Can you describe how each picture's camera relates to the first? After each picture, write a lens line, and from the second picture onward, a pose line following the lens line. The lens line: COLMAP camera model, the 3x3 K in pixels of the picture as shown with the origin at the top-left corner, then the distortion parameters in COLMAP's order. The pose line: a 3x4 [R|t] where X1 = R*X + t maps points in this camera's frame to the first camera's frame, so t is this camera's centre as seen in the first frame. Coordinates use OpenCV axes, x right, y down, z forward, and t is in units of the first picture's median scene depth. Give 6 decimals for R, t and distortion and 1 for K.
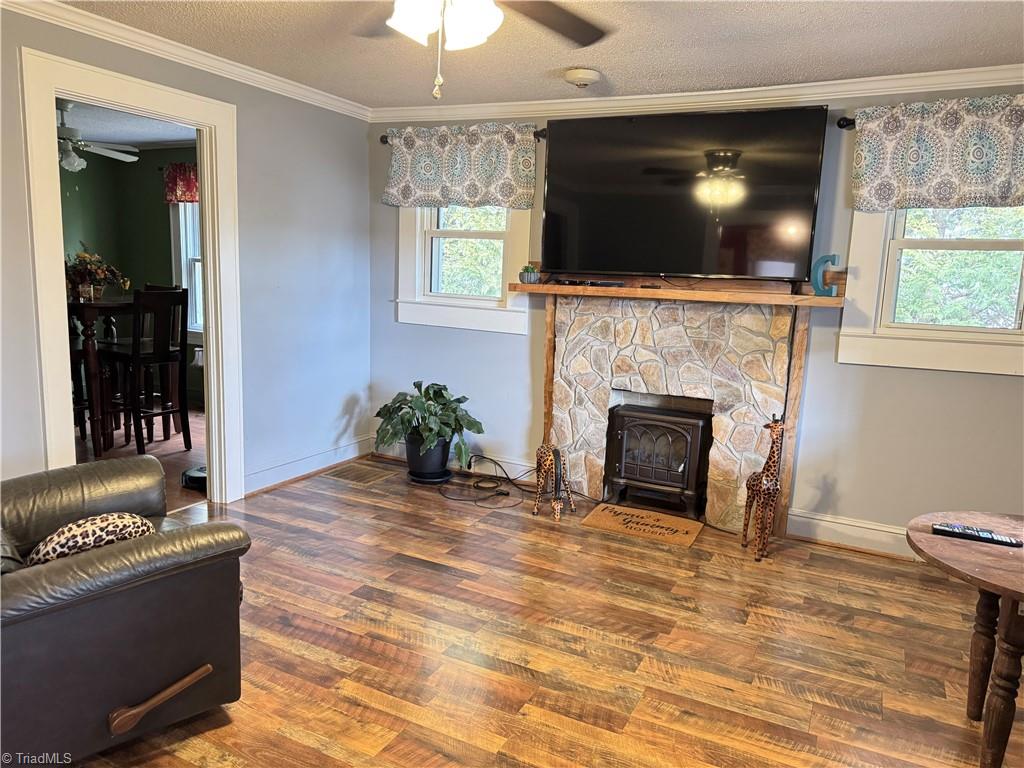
lens RADIAL K [[716.4, 0, 514.2], [0, 716.4, 382.1], [0, 0, 1]] dist [0.115189, -0.162586]
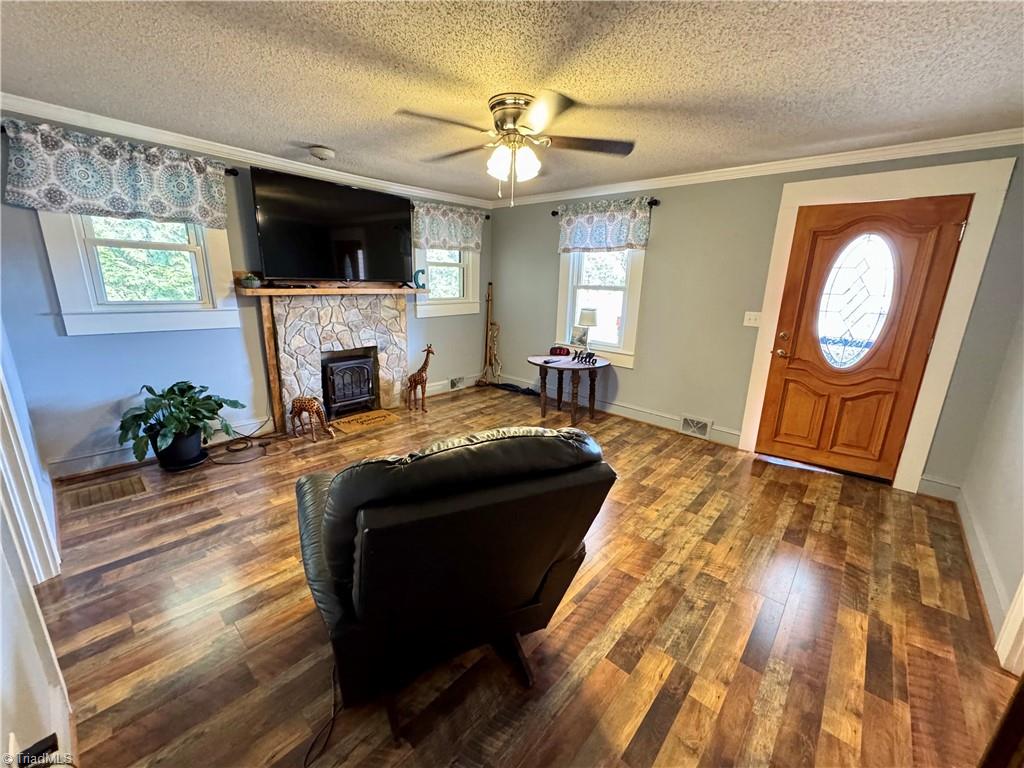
lens RADIAL K [[408.1, 0, 510.7], [0, 408.1, 381.0], [0, 0, 1]] dist [-0.000999, 0.000210]
pose [[0.265473, -0.267907, 0.926148, -0.629688], [0.130905, 0.961737, 0.240678, -0.095384], [-0.955190, 0.057344, 0.290386, 0.341209]]
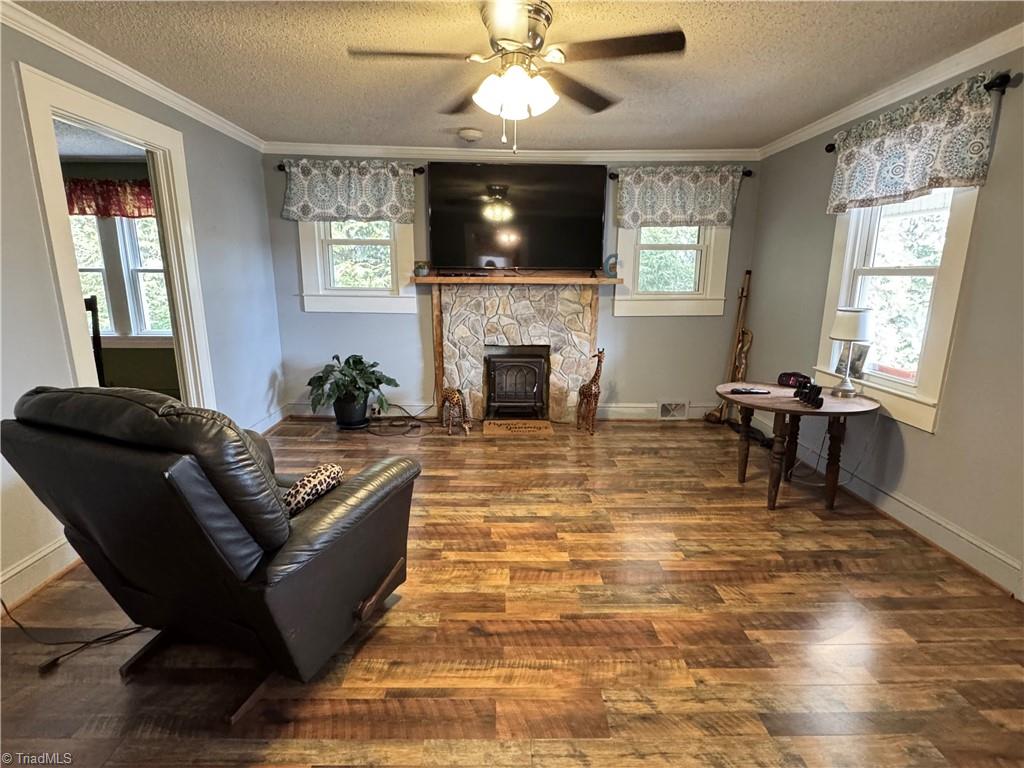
lens RADIAL K [[505.7, 0, 508.3], [0, 505.7, 381.2], [0, 0, 1]] dist [-0.000413, -0.000219]
pose [[0.885229, -0.130938, 0.446347, -0.313134], [0.099794, 0.990680, 0.092701, -0.009177], [-0.454325, -0.037519, 0.890045, 0.026995]]
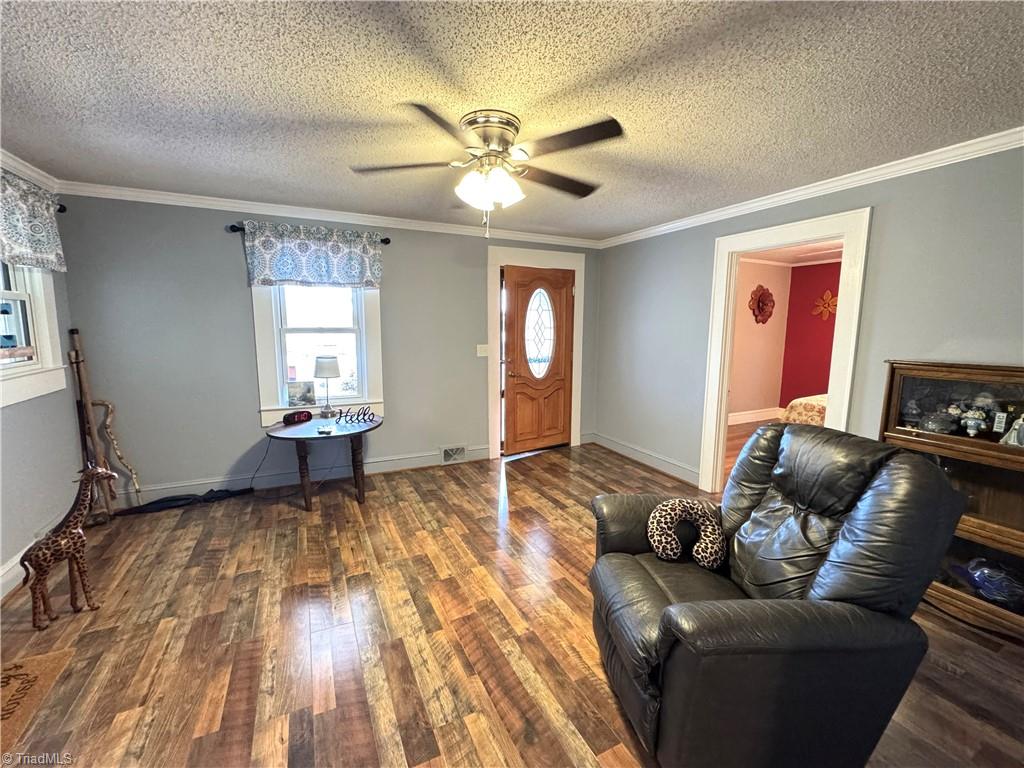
lens RADIAL K [[428.6, 0, 509.7], [0, 428.6, 382.3], [0, 0, 1]] dist [-0.001937, -0.000162]
pose [[-0.794231, -0.121408, 0.595363, -0.382505], [0.057343, 0.960485, 0.272361, -0.162516], [-0.604904, 0.250457, -0.755885, 0.894524]]
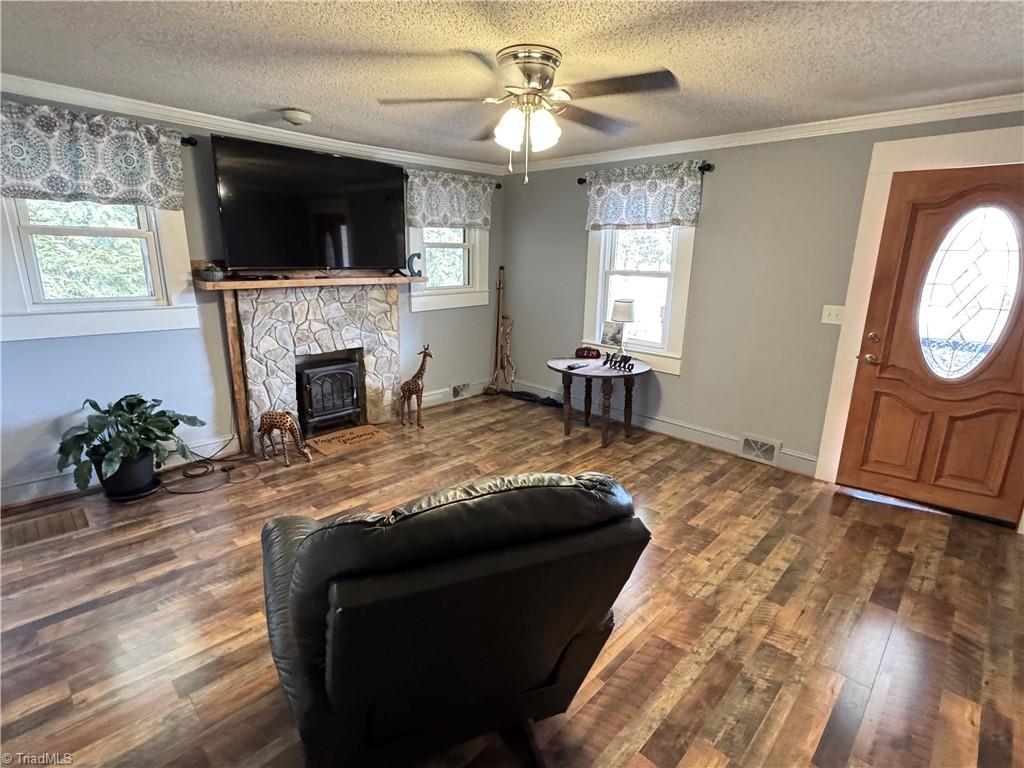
lens RADIAL K [[505.7, 0, 508.3], [0, 505.7, 381.2], [0, 0, 1]] dist [-0.000413, -0.000219]
pose [[0.303848, -0.268961, 0.913967, -0.623513], [0.139936, 0.961518, 0.236433, -0.114498], [-0.942388, 0.056058, 0.329793, 0.334146]]
